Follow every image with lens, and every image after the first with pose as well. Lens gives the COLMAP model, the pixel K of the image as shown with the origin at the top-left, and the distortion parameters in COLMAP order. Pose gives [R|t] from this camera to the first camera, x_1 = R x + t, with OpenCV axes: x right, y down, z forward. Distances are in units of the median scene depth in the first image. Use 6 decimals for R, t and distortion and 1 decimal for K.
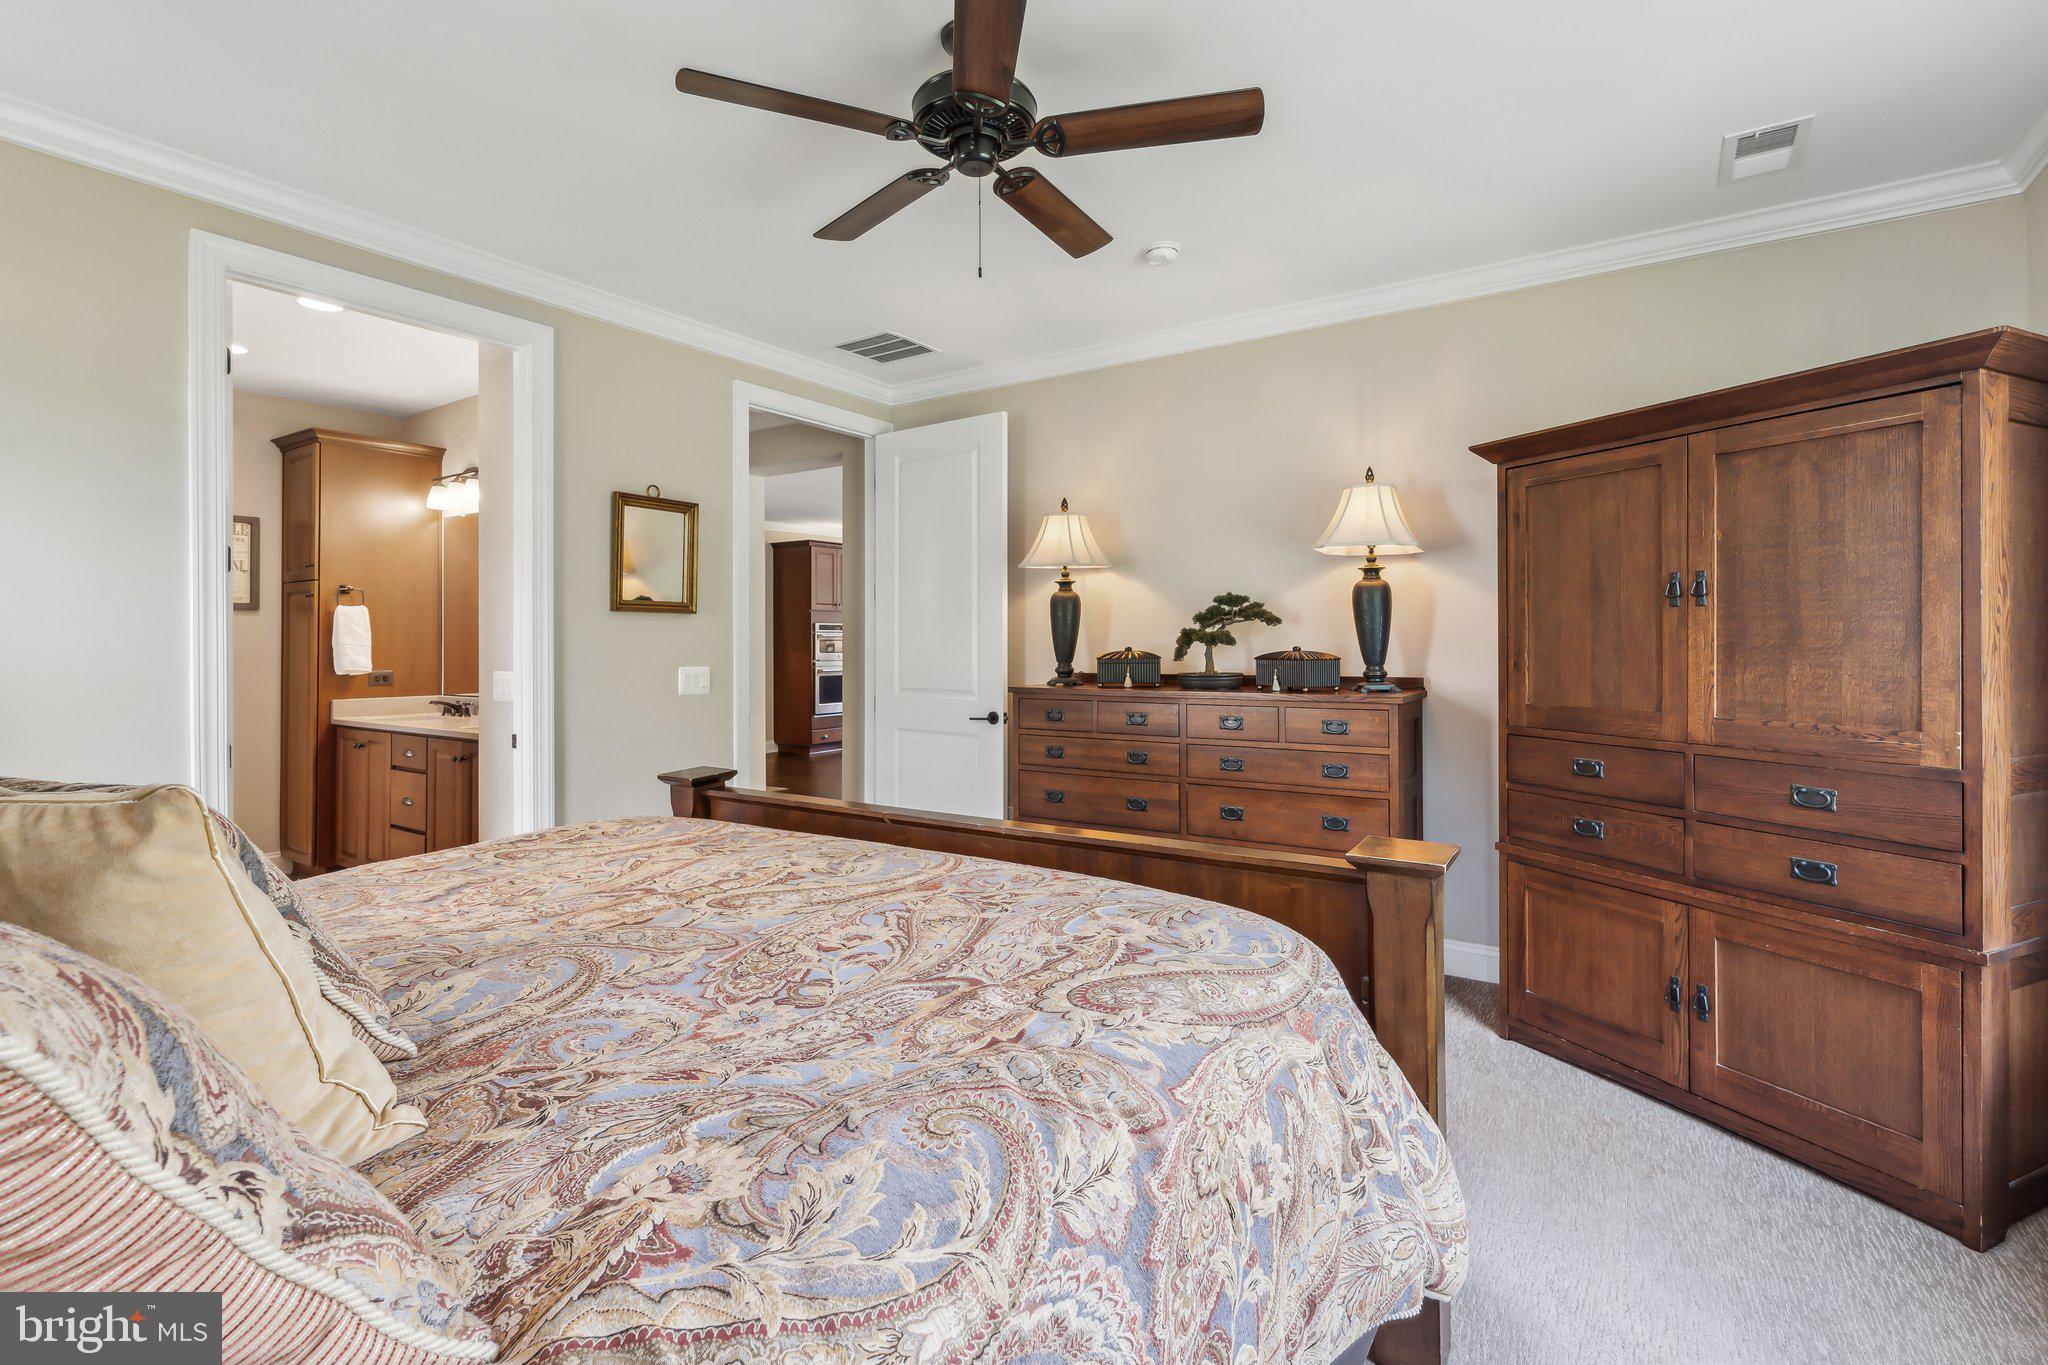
lens RADIAL K [[914.5, 0, 1028.3], [0, 914.5, 681.8], [0, 0, 1]] dist [-0.004946, -0.000111]
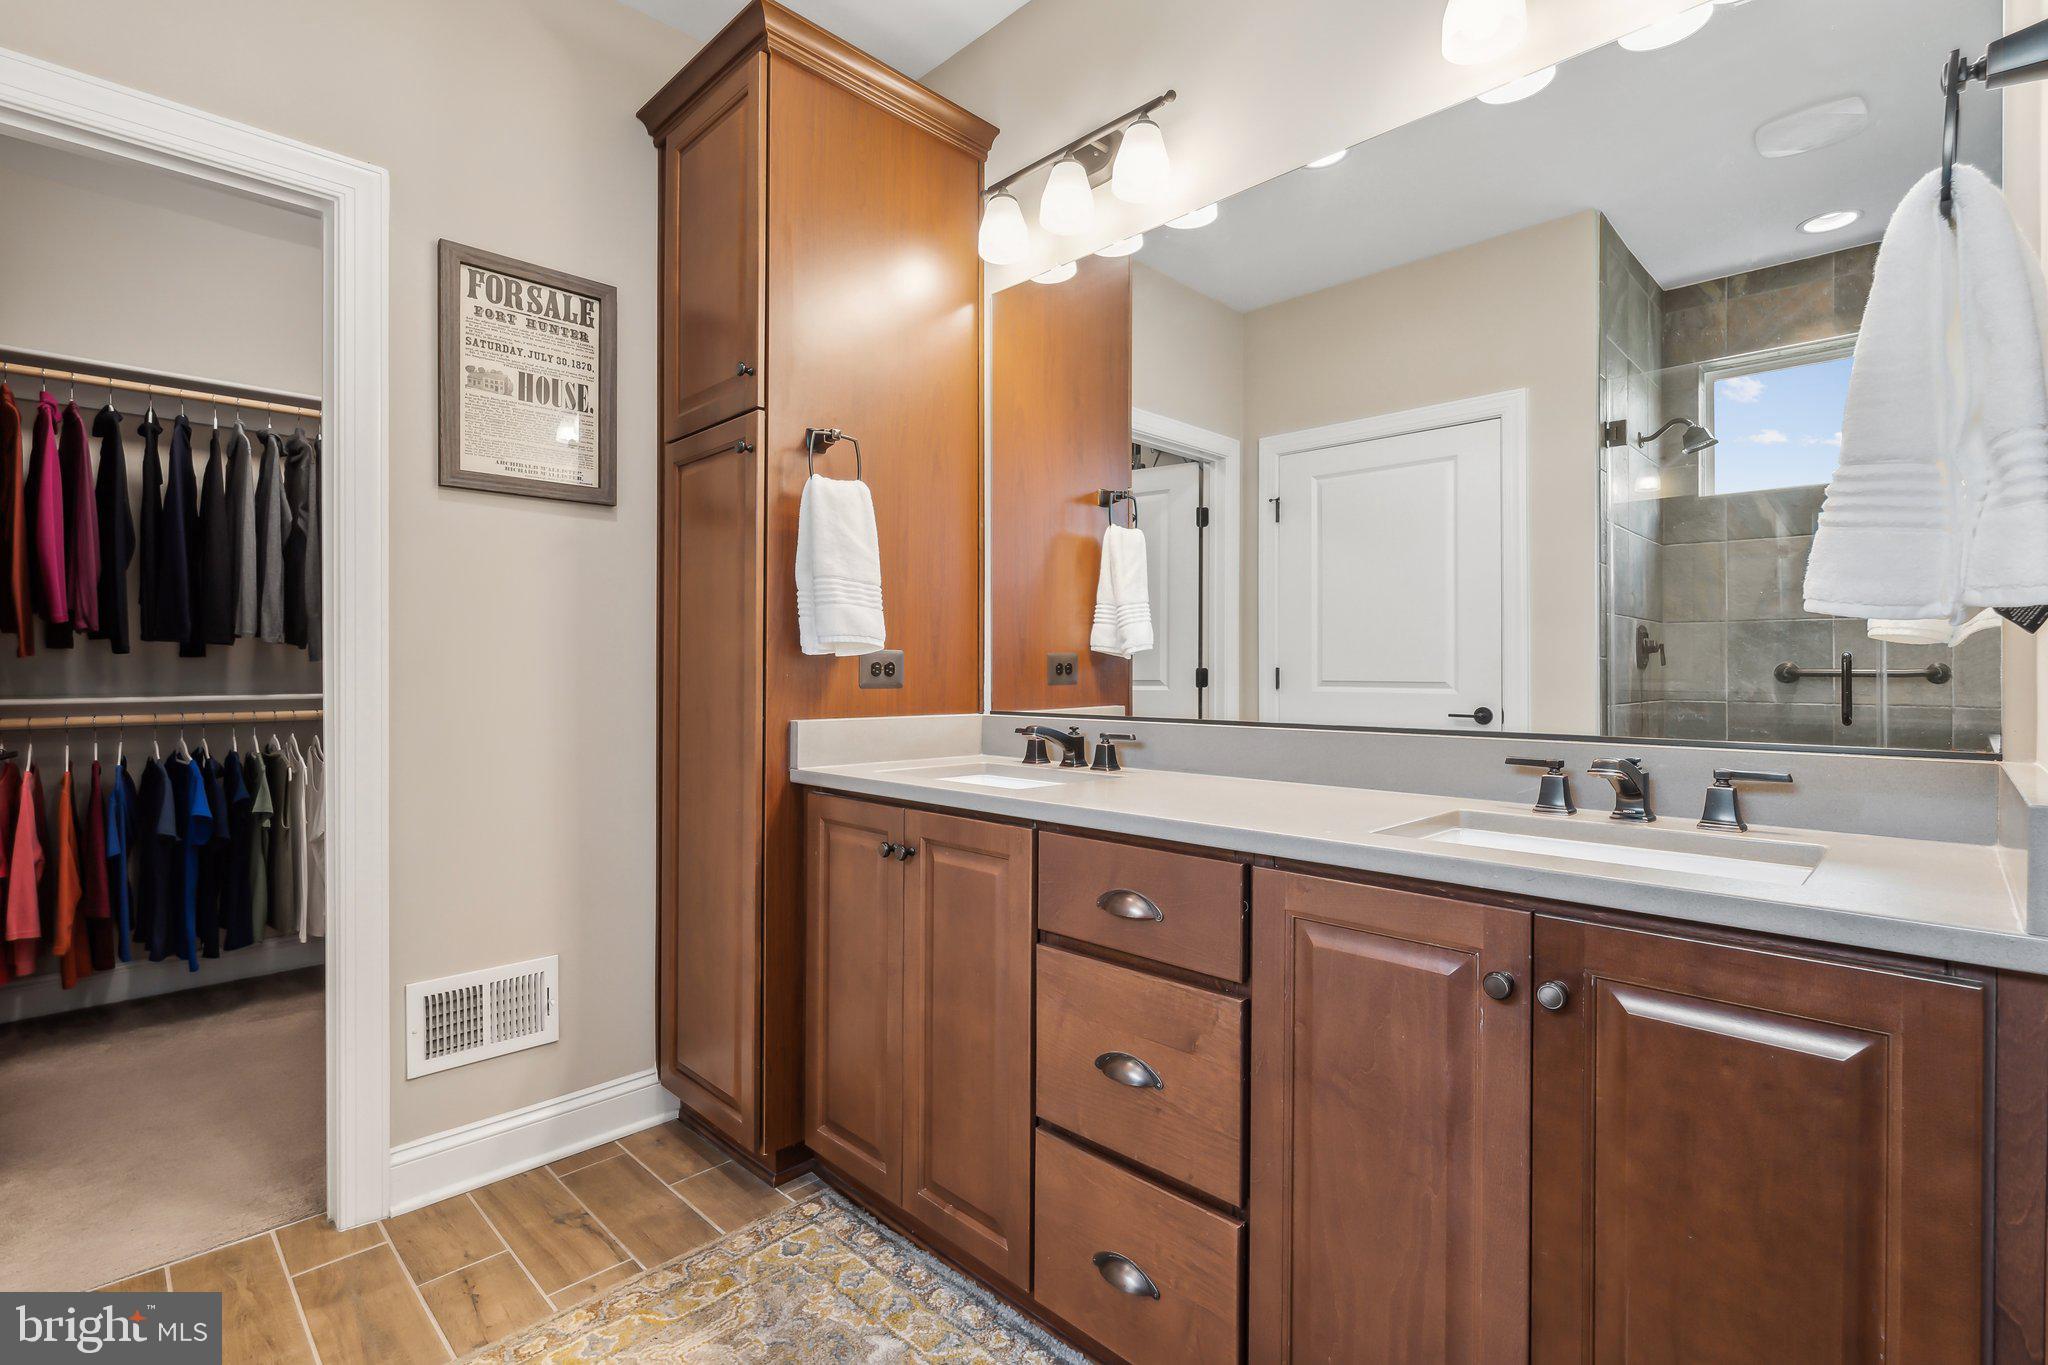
lens RADIAL K [[914.5, 0, 1020.3], [0, 914.5, 675.4], [0, 0, 1]] dist [-0.004946, -0.000111]
pose [[0.982129, -0.006675, -0.188090, -0.590937], [0.007284, 0.999970, 0.002547, 0.000413], [0.188067, -0.003872, 0.982148, 0.629920]]
